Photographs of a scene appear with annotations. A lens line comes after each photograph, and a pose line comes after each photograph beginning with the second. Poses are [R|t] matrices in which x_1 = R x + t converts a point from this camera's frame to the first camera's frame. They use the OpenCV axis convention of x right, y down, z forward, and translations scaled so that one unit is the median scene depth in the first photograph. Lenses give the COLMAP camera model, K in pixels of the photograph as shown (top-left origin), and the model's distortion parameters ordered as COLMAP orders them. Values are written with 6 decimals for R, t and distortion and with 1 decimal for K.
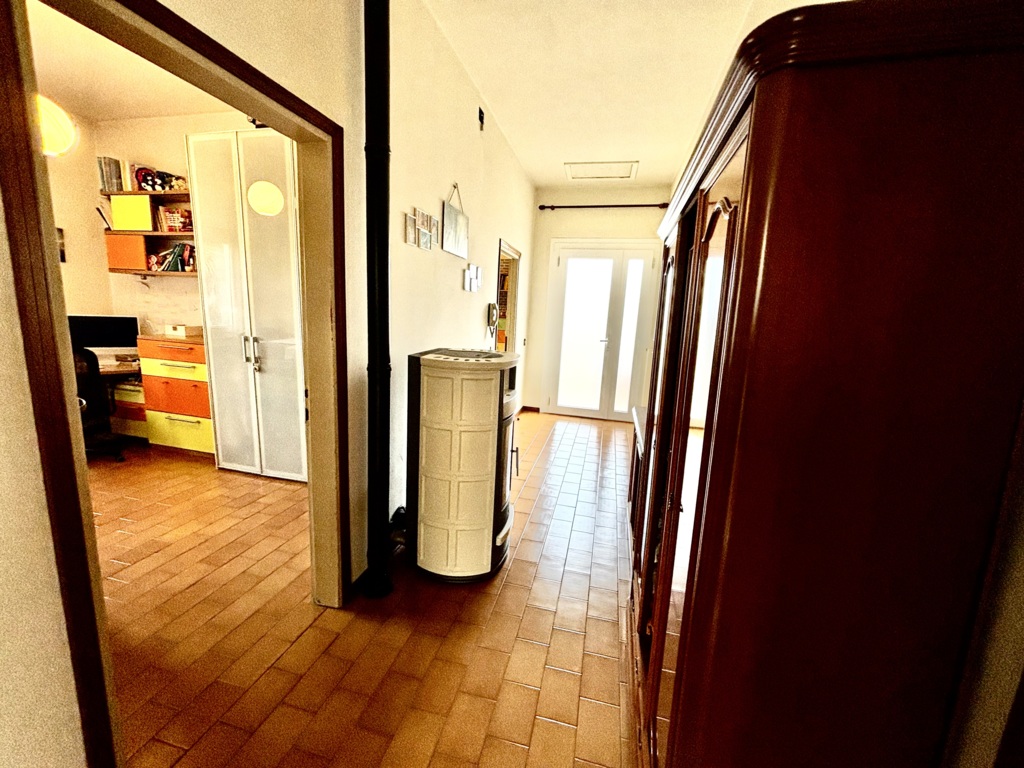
lens RADIAL K [[417.3, 0, 516.2], [0, 417.3, 380.6], [0, 0, 1]] dist [0.007464, -0.000939]
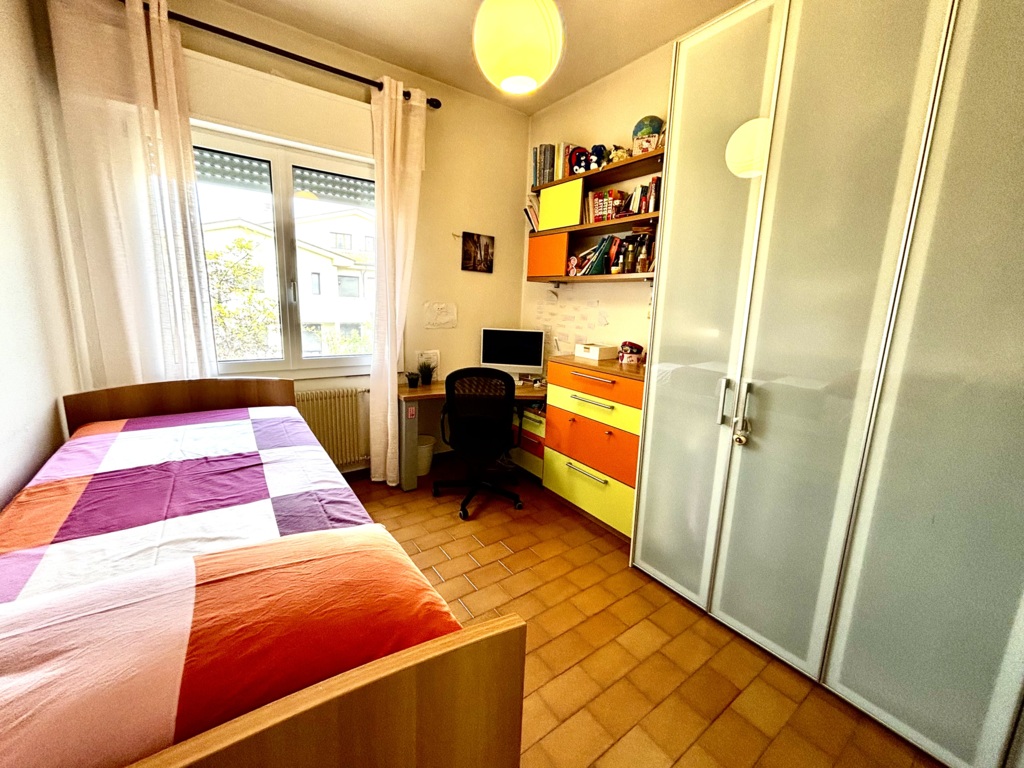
lens RADIAL K [[417.3, 0, 508.6], [0, 417.3, 381.7], [0, 0, 1]] dist [0.007464, -0.000939]
pose [[0.759532, 0.102827, -0.642291, -0.432025], [-0.106199, 0.993780, 0.033515, -0.076503], [0.641742, 0.042755, 0.765728, 0.327485]]
